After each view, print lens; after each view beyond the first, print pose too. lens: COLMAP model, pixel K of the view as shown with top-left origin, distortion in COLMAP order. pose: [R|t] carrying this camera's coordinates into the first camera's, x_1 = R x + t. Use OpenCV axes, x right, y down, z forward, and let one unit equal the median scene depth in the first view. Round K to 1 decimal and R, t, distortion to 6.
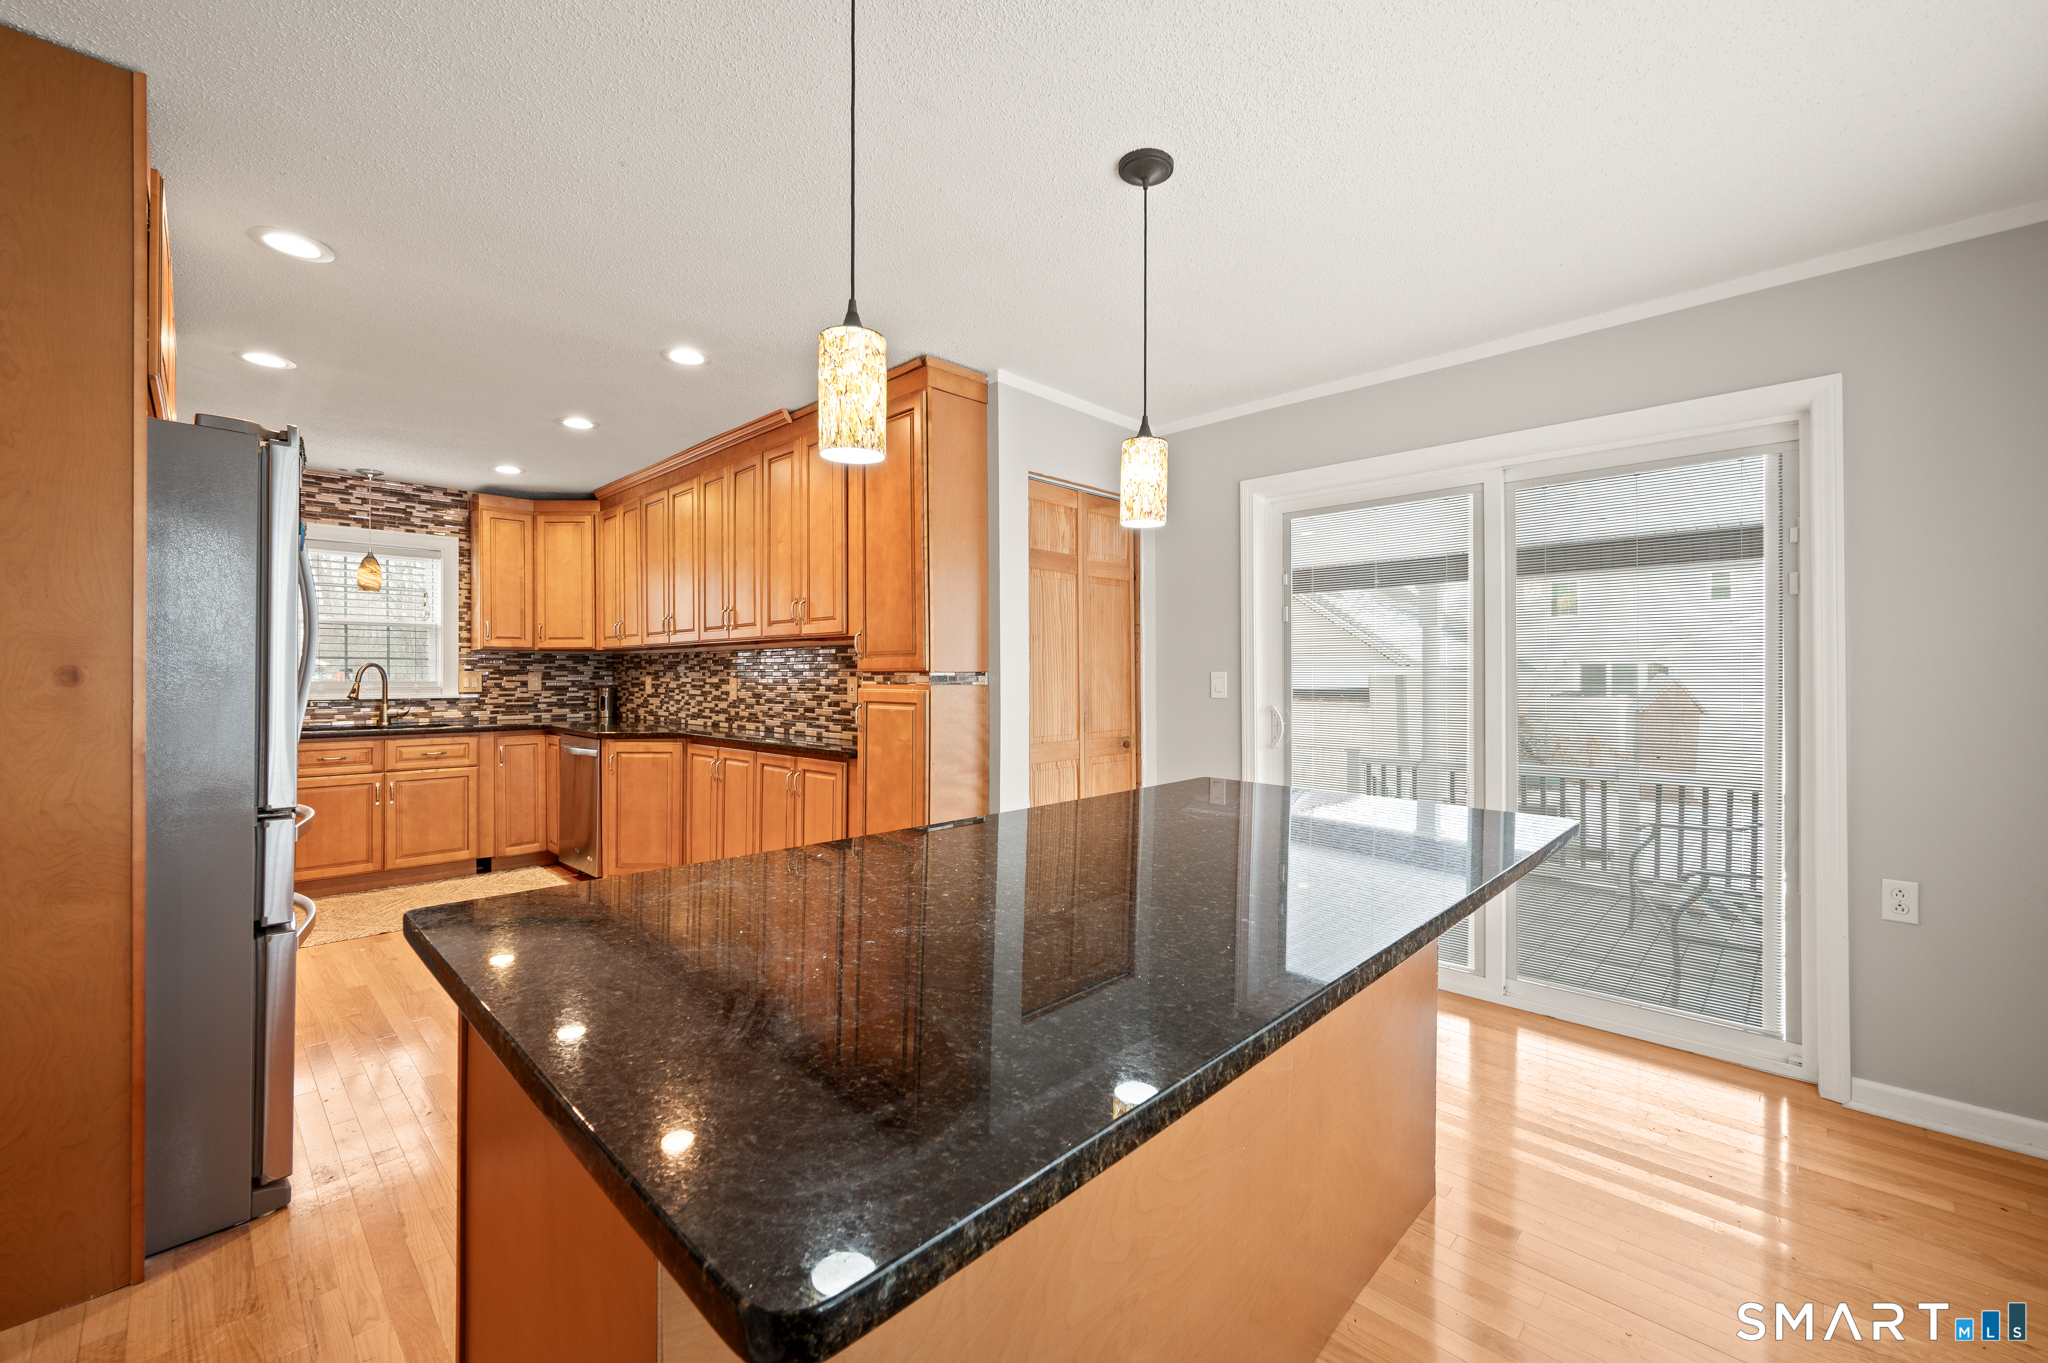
lens RADIAL K [[806.2, 0, 1005.5], [0, 806.2, 673.9], [0, 0, 1]] dist [-0.001284, -0.000118]
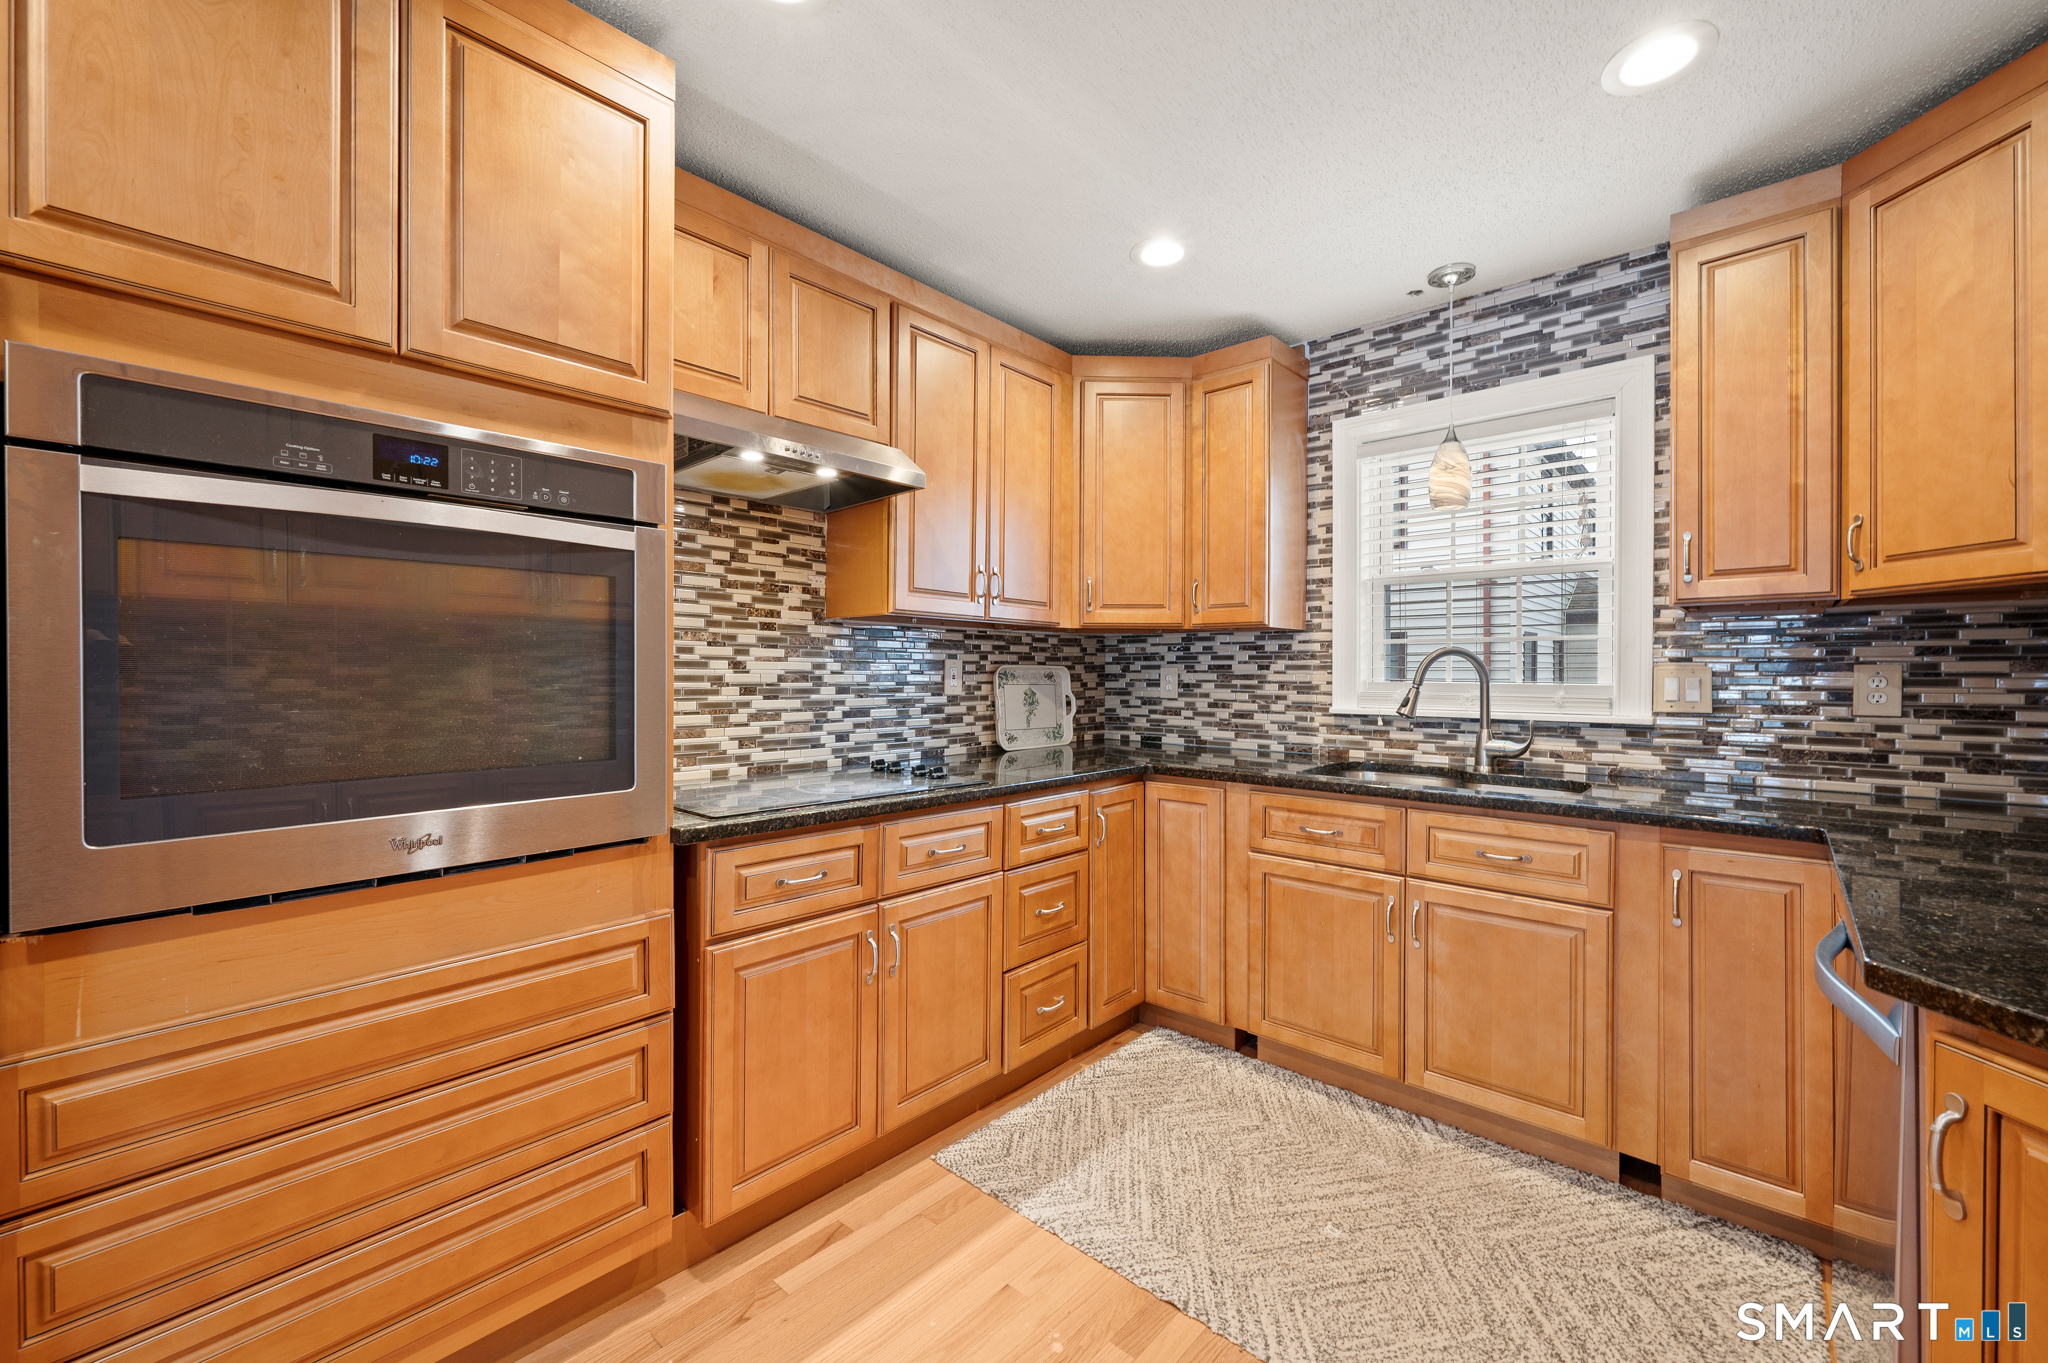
lens RADIAL K [[836.6, 0, 991.4], [0, 836.6, 675.3], [0, 0, 1]] dist [-0.000184, -0.000087]
pose [[0.058597, 0.004826, -0.998270, -0.274114], [-0.000669, 0.999988, 0.004795, 0.001390], [0.998281, 0.000387, 0.058600, 0.676762]]
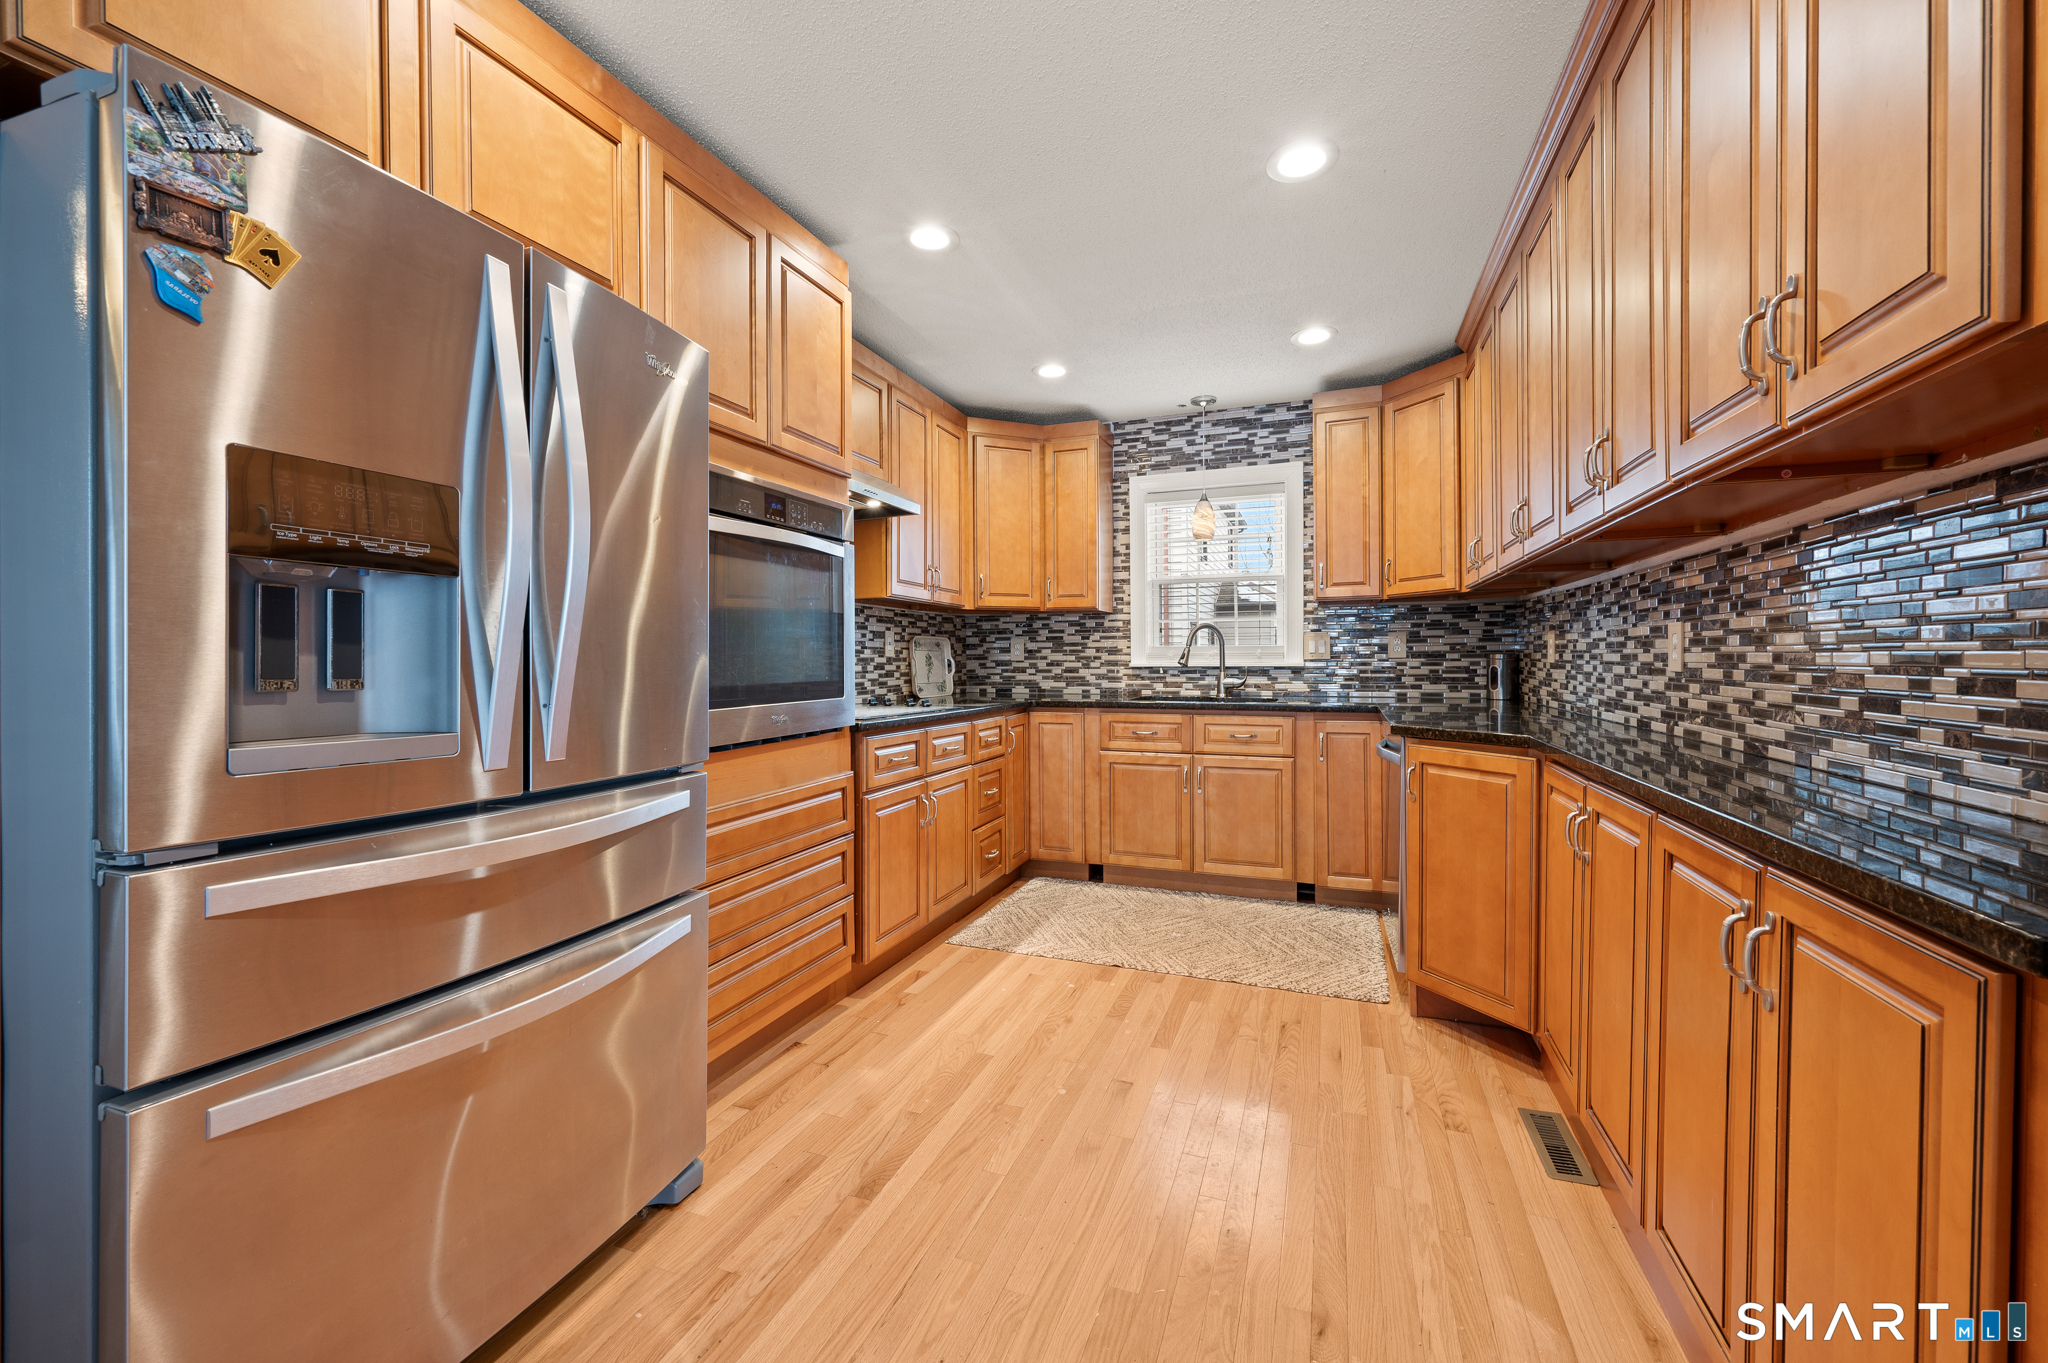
lens RADIAL K [[825.5, 0, 1027.3], [0, 825.5, 666.8], [0, 0, 1]] dist [0.000041, -0.000342]
pose [[0.431896, 0.008308, -0.901885, -0.077319], [0.007687, 0.999887, 0.012892, 0.019266], [0.901891, -0.012501, 0.431783, 0.449413]]
